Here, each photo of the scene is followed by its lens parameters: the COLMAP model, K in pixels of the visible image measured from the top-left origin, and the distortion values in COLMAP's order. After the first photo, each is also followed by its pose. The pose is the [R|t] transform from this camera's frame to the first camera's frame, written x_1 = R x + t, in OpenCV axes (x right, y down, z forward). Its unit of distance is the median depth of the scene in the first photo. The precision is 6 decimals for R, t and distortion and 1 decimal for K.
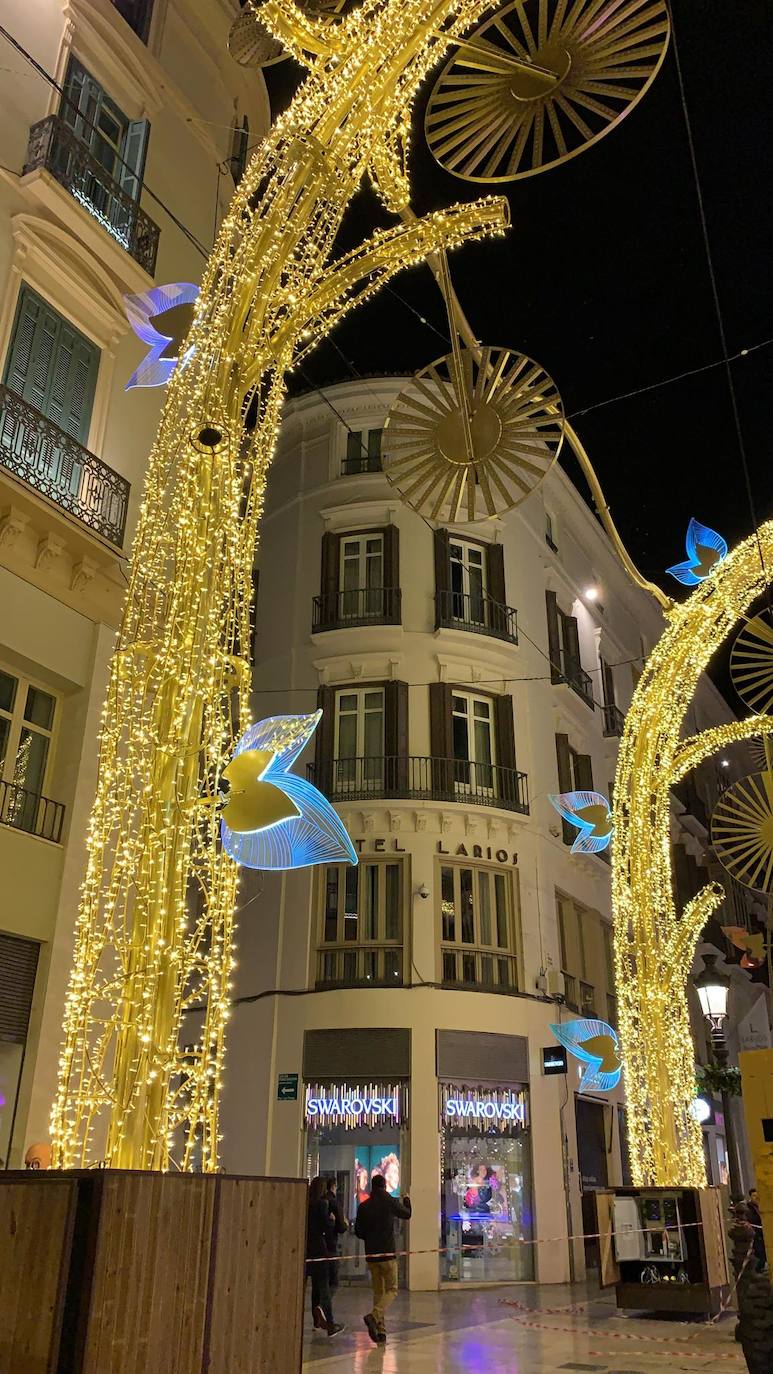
lens RADIAL K [[1080.1, 0, 386.5], [0, 1080.1, 687.0], [0, 0, 1]] dist [0.013362, 0.003450]
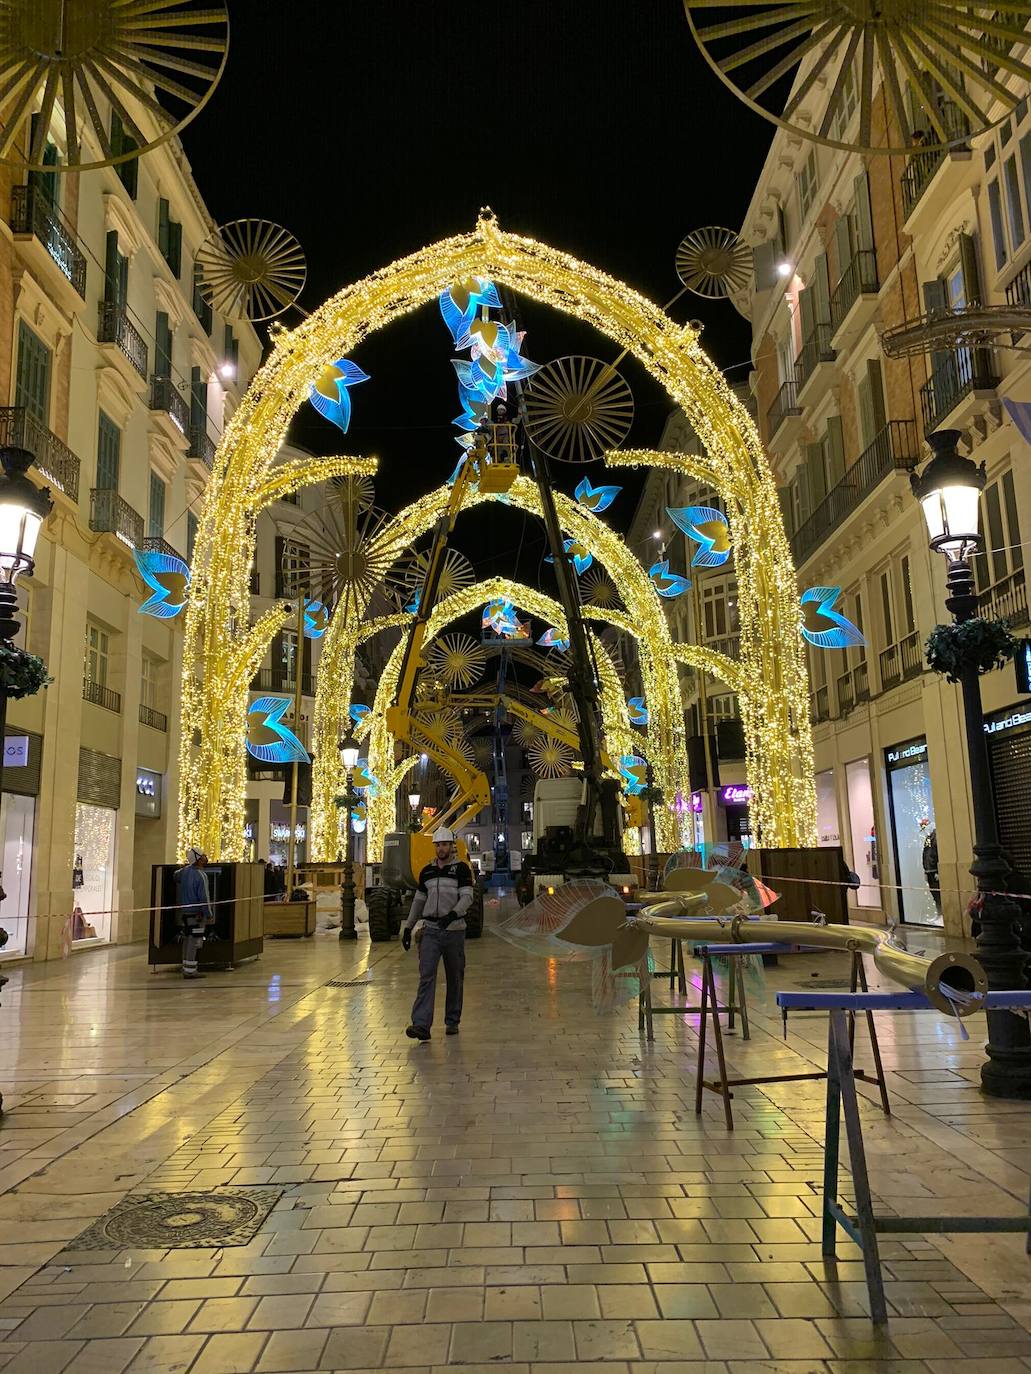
lens RADIAL K [[1048.7, 0, 513.5], [0, 1048.7, 673.3], [0, 0, 1]] dist [0.073241, -0.170309]
pose [[0.868331, 0.053123, 0.493132, -0.630982], [-0.174231, 0.963554, 0.202996, -0.471312], [-0.464376, -0.262187, 0.845939, -1.007461]]
